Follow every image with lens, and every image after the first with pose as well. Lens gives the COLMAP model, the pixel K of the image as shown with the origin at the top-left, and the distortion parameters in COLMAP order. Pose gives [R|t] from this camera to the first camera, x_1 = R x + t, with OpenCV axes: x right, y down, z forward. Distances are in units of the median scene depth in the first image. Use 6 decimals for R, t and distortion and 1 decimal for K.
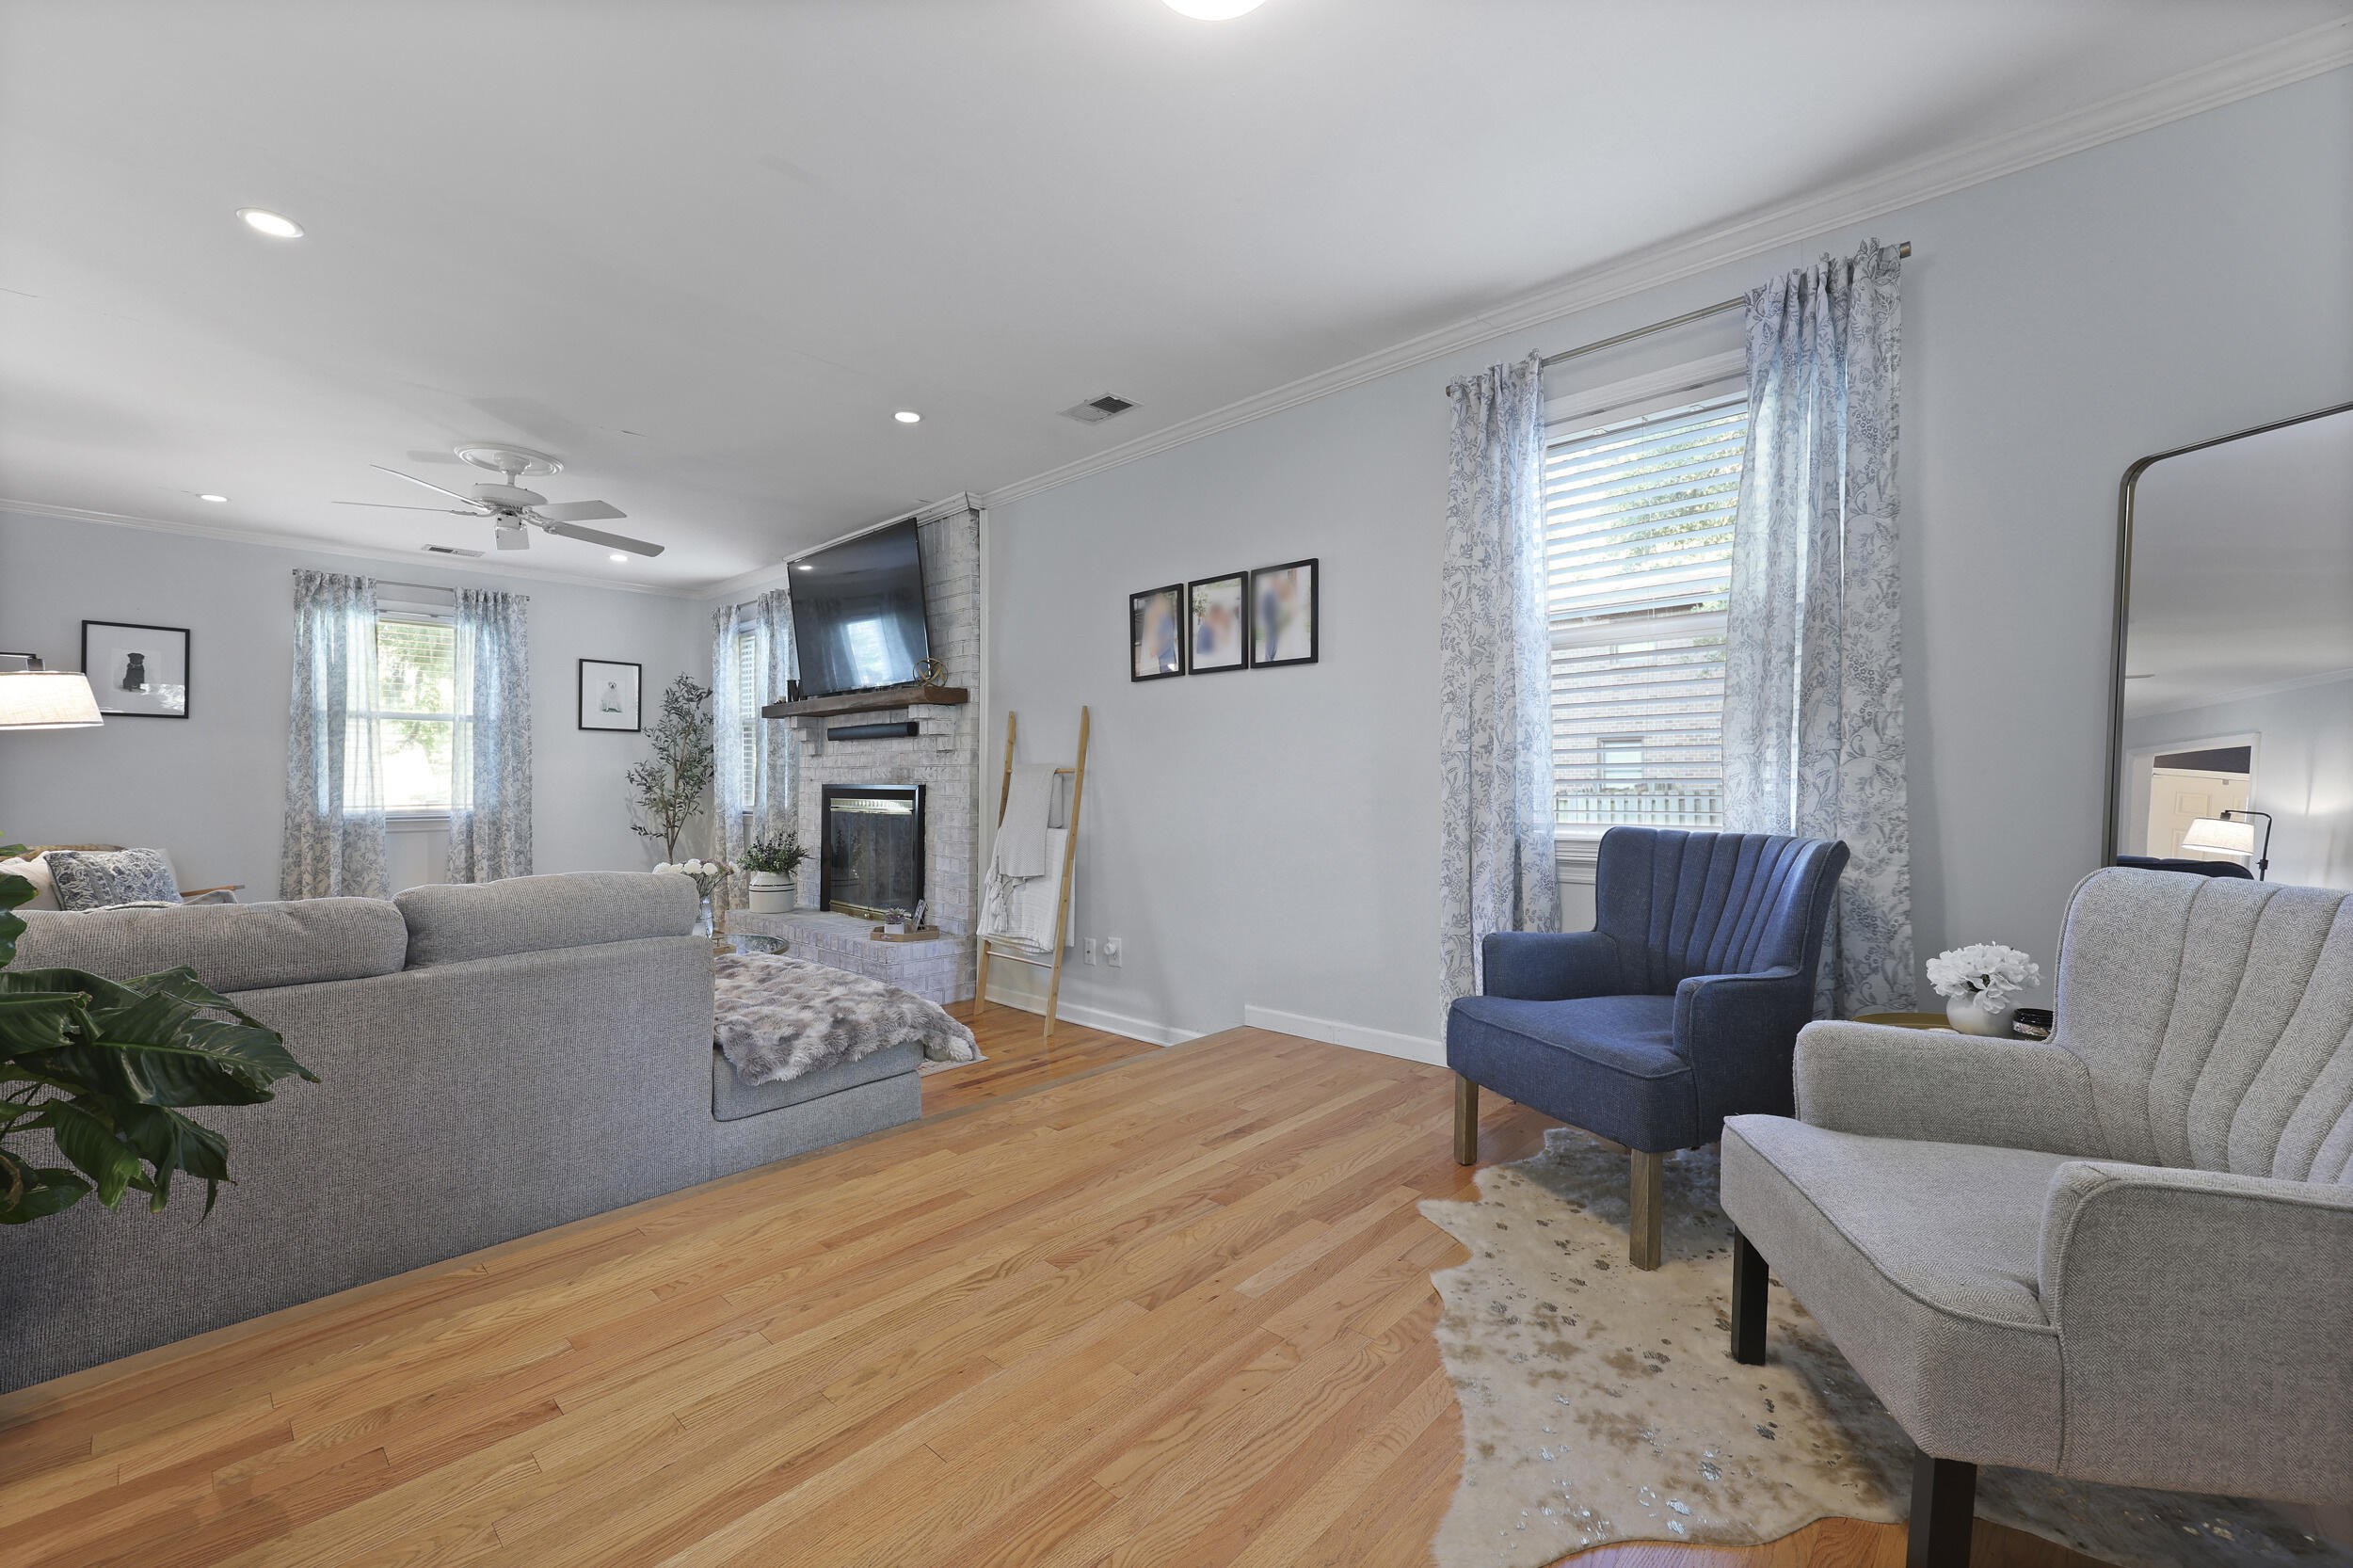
lens RADIAL K [[955.9, 0, 1175.8], [0, 955.9, 791.4], [0, 0, 1]] dist [0.006764, 0.000287]
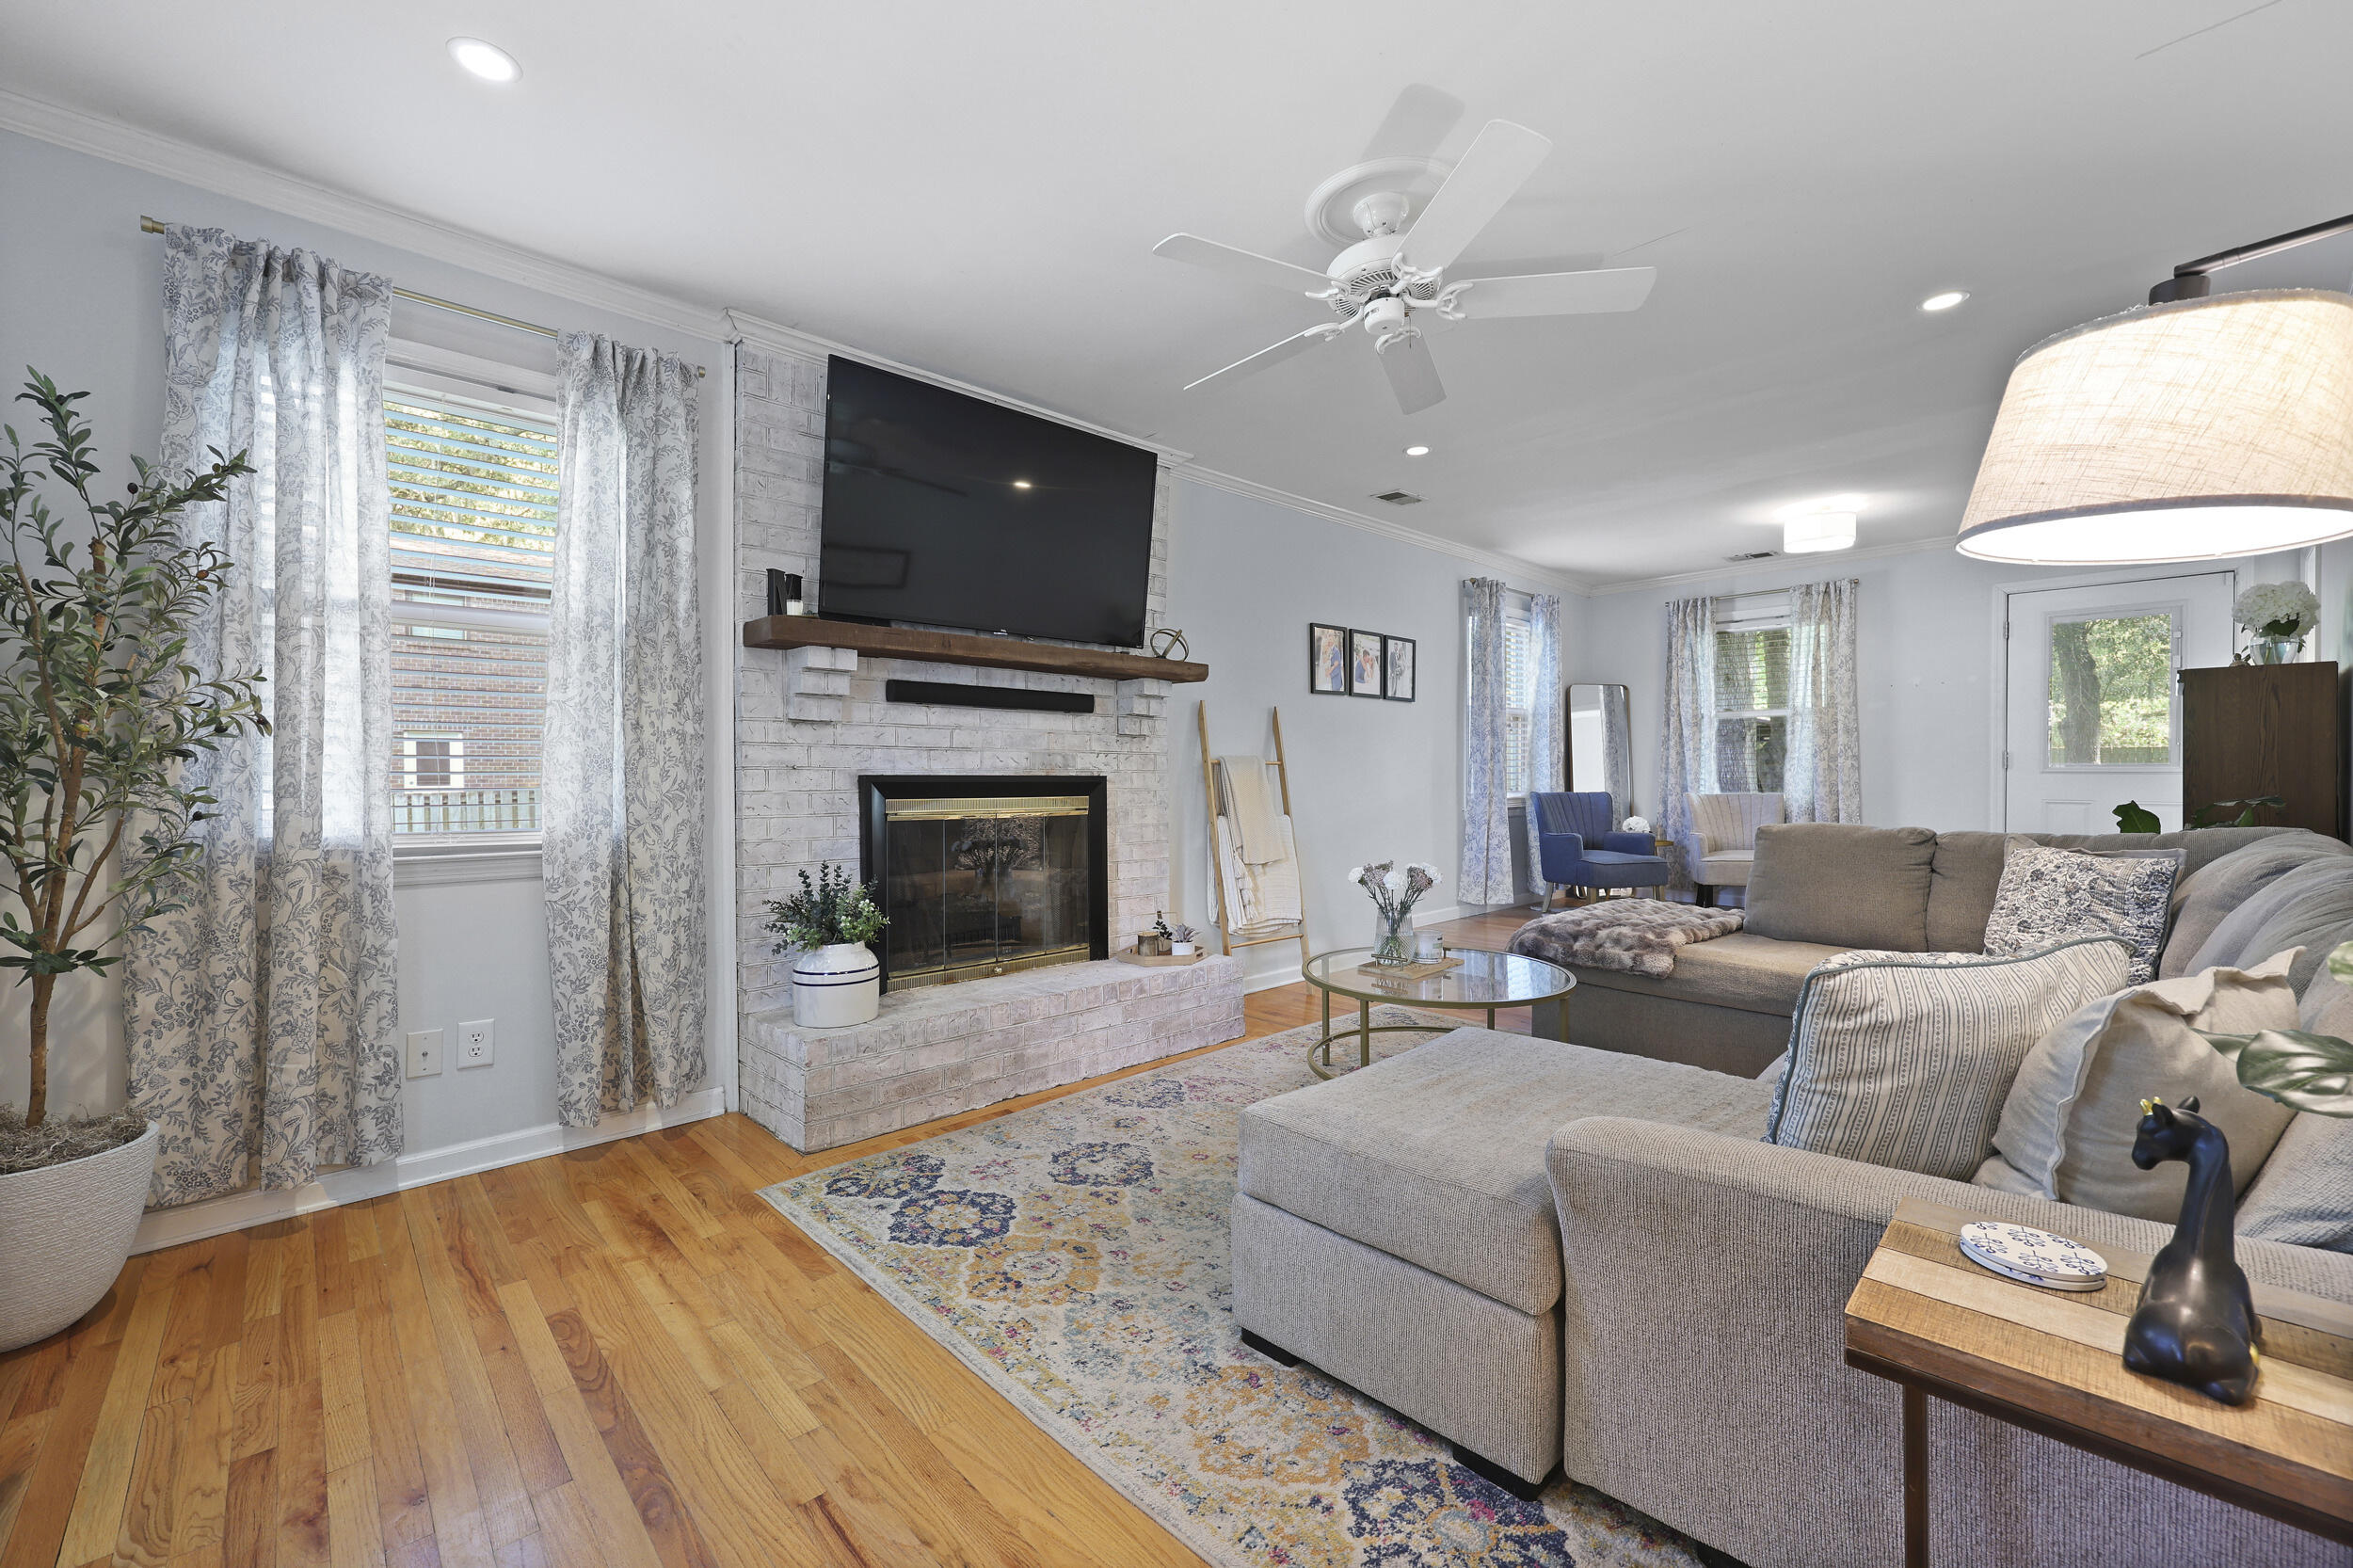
lens RADIAL K [[955.9, 0, 1167.3], [0, 955.9, 780.3], [0, 0, 1]] dist [0.006764, 0.000287]
pose [[0.071966, 0.003044, 0.997402, -1.019907], [0.016230, 0.999859, -0.004223, 0.000869], [-0.997275, 0.016492, 0.071906, 0.865549]]
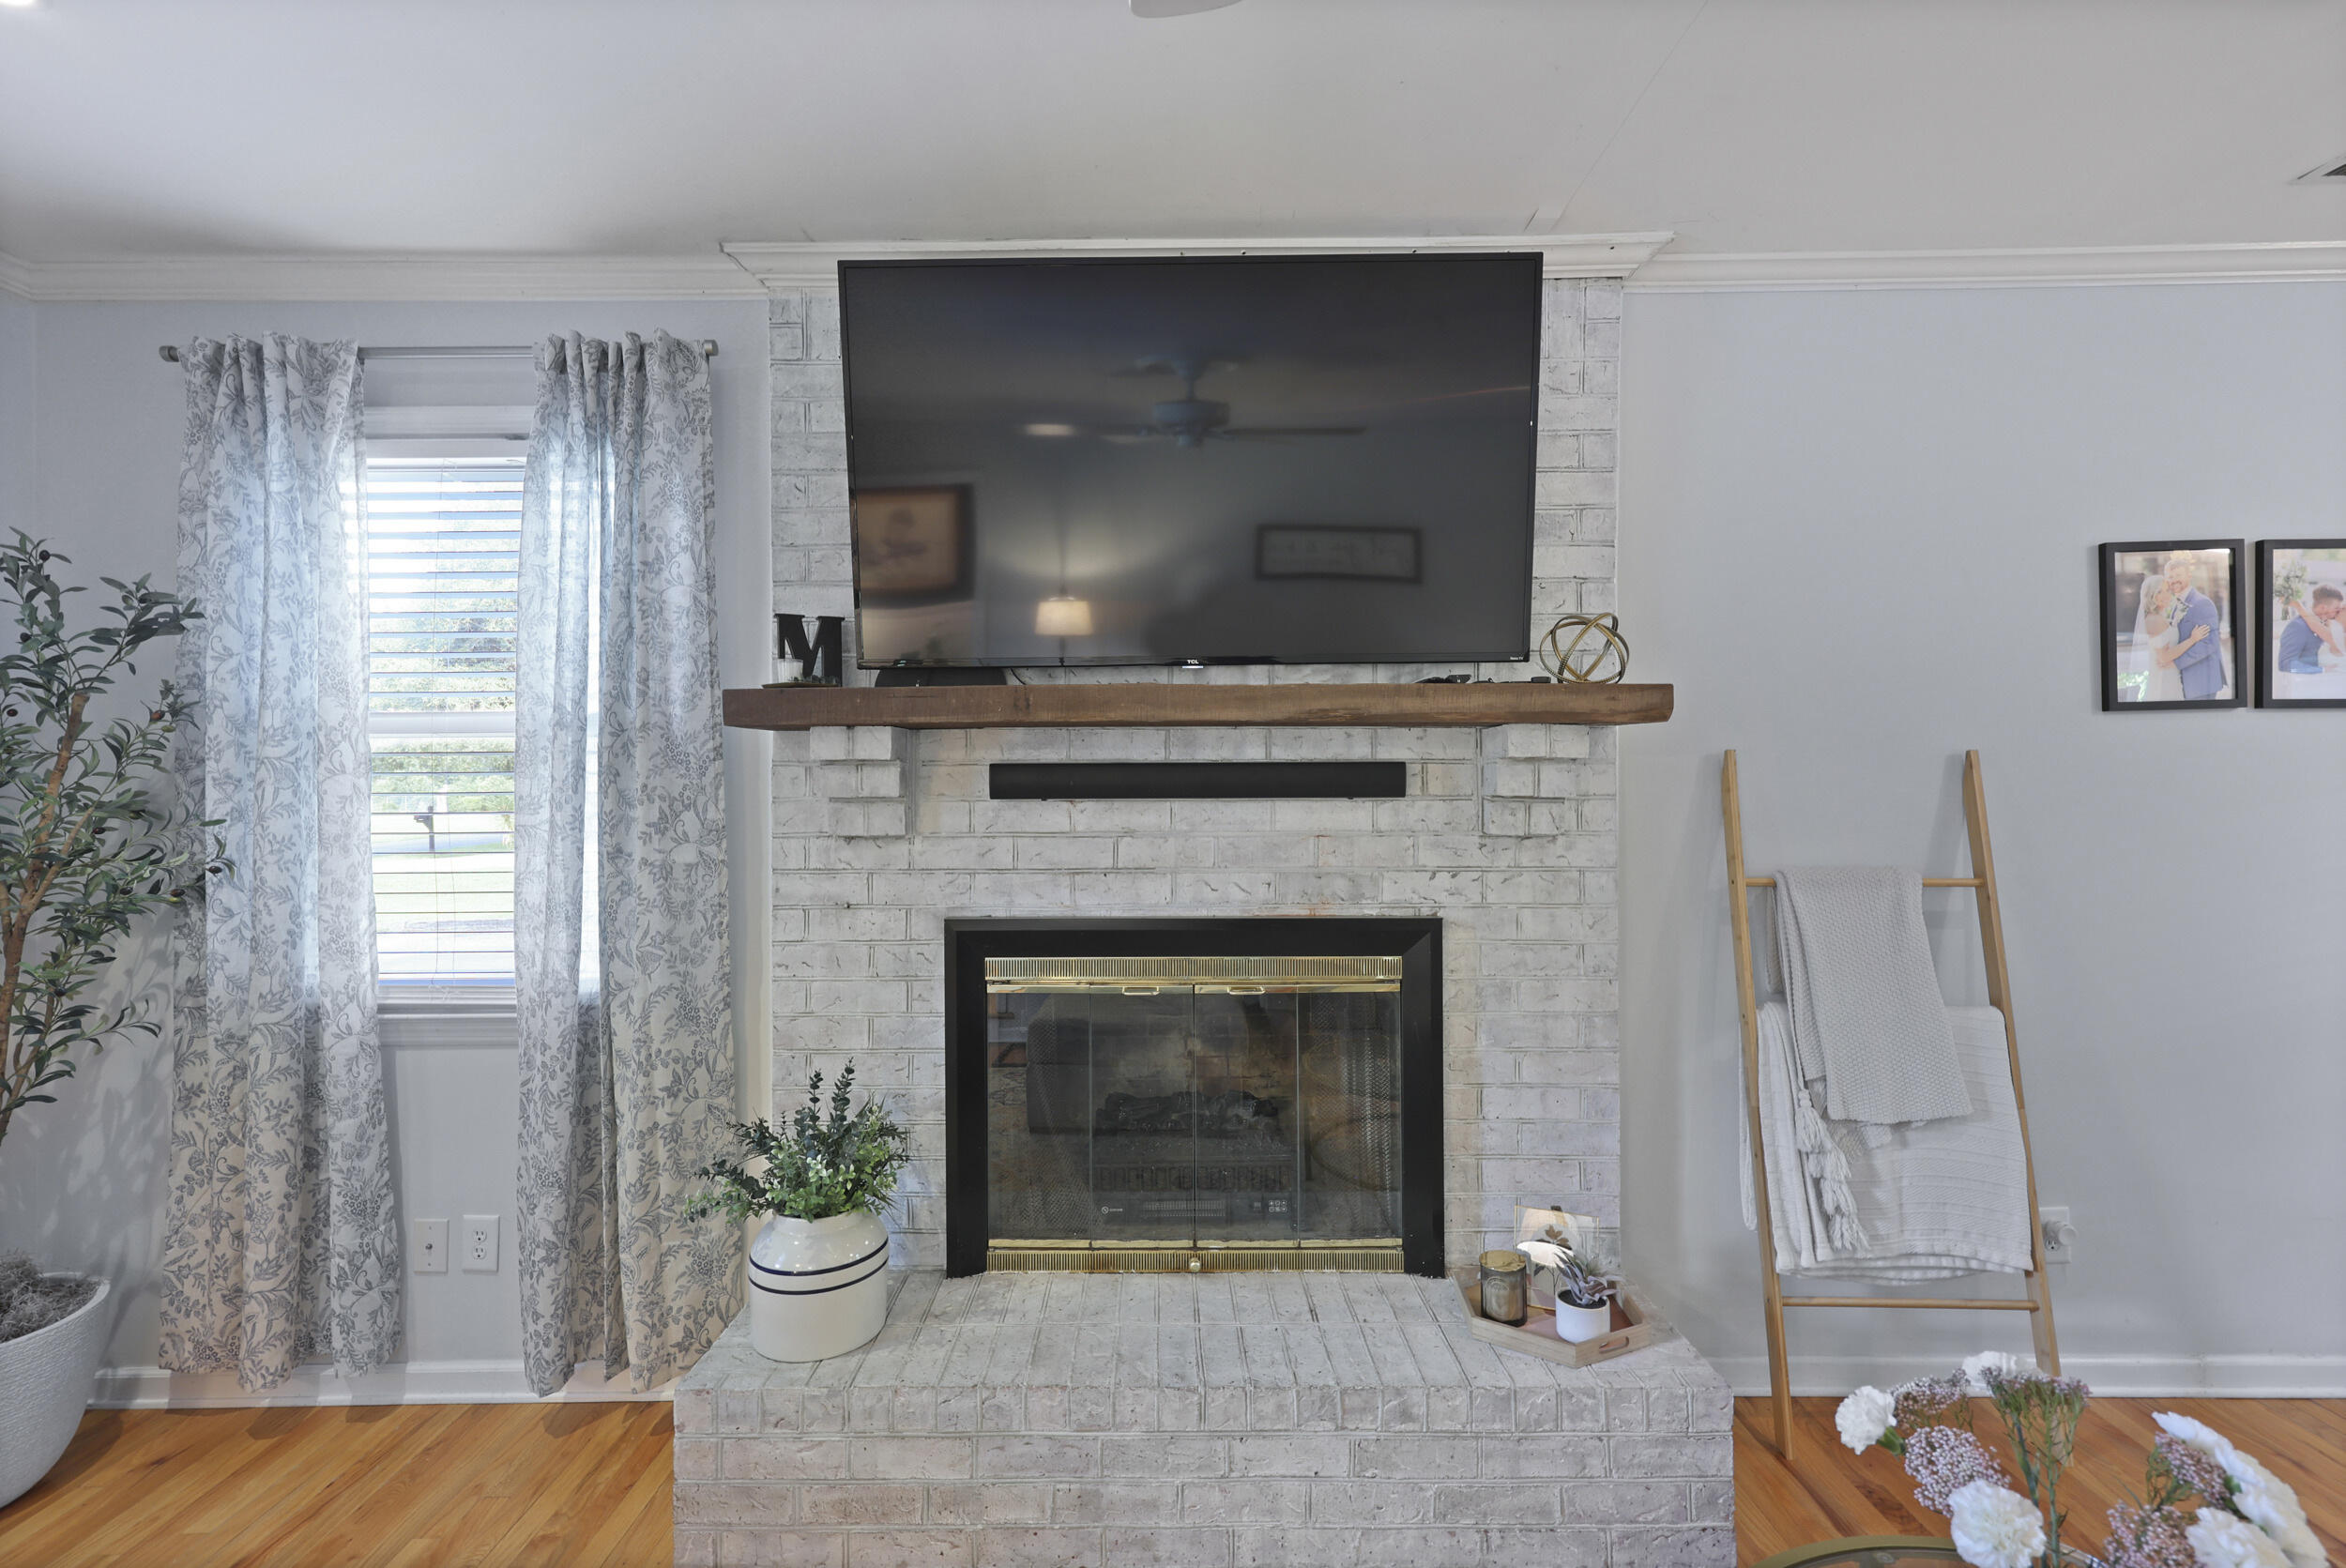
lens RADIAL K [[1026.6, 0, 1176.8], [0, 1026.6, 783.4], [0, 0, 1]] dist [0.006815, 0.000077]
pose [[0.733753, -0.000108, 0.679416, -0.626164], [0.011426, 0.999861, -0.012181, -0.057959], [-0.679320, 0.016701, 0.733652, 0.733132]]
